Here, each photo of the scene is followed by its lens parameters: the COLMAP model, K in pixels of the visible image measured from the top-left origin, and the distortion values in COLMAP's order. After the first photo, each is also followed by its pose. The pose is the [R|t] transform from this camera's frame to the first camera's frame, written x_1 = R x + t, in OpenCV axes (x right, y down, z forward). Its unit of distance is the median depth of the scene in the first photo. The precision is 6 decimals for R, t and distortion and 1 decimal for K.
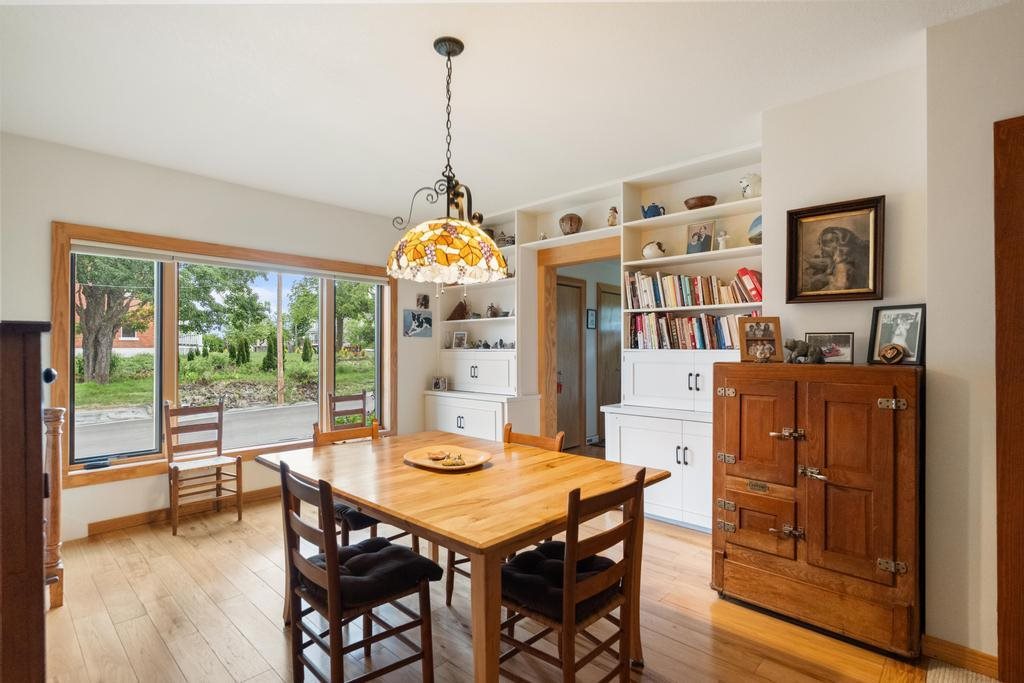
lens RADIAL K [[487.7, 0, 512.2], [0, 487.7, 345.2], [0, 0, 1]] dist [-0.000445, 0.000100]
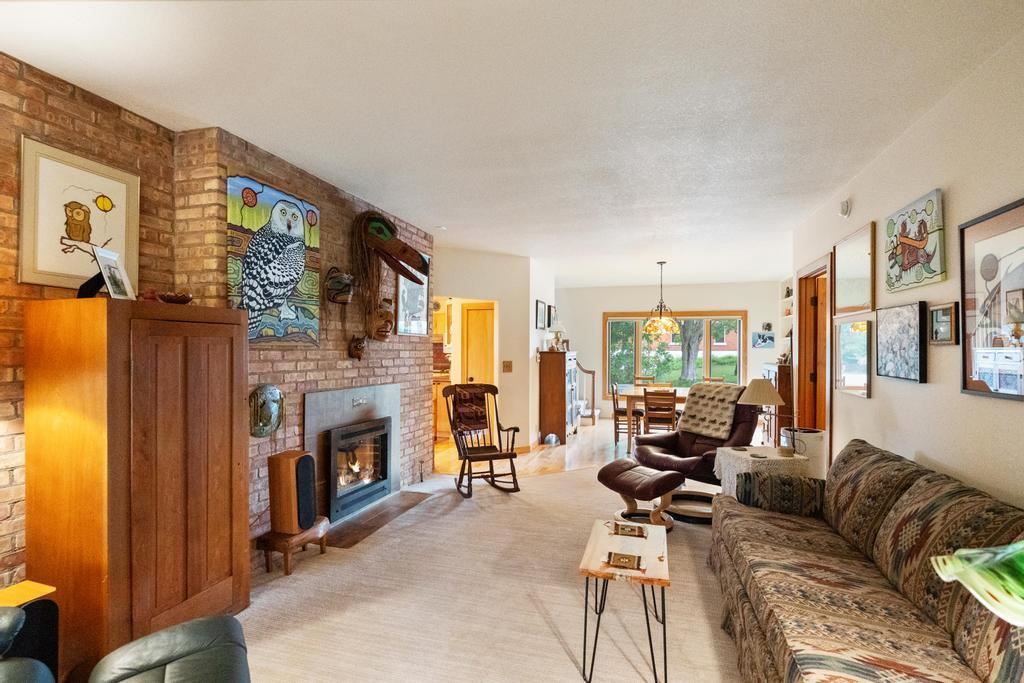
lens RADIAL K [[487.7, 0, 512.1], [0, 487.7, 345.6], [0, 0, 1]] dist [-0.000445, 0.000100]
pose [[0.464153, -0.004913, -0.885741, 0.884433], [-0.000913, 0.999981, -0.006025, -0.015336], [0.885754, 0.003605, 0.464140, -0.537667]]
